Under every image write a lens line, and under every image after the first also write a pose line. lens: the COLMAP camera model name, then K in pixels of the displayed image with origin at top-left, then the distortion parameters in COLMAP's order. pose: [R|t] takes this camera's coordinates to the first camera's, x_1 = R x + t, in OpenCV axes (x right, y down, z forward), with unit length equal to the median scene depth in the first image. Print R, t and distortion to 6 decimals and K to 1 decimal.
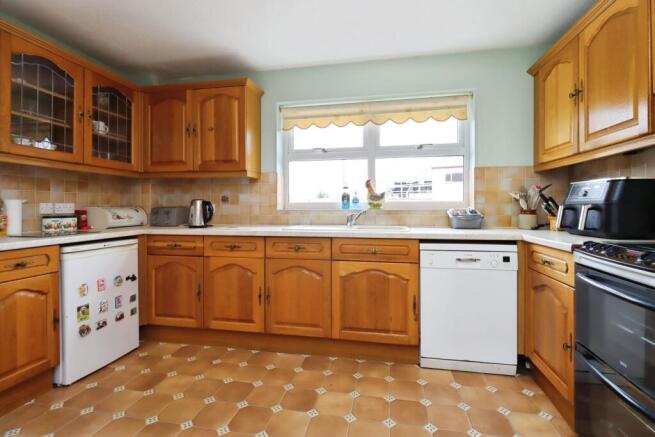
lens RADIAL K [[309.7, 0, 335.3], [0, 309.7, 208.8], [0, 0, 1]] dist [0.001719, -0.001770]
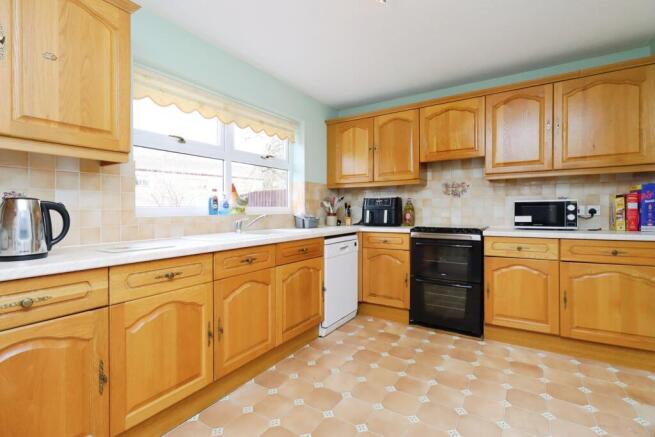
lens RADIAL K [[309.7, 0, 329.5], [0, 309.7, 212.9], [0, 0, 1]] dist [0.001719, -0.001770]
pose [[0.355920, -0.008897, 0.934474, -0.819394], [0.010700, 0.999928, 0.005445, -0.006252], [-0.934455, 0.008061, 0.355990, 0.468655]]
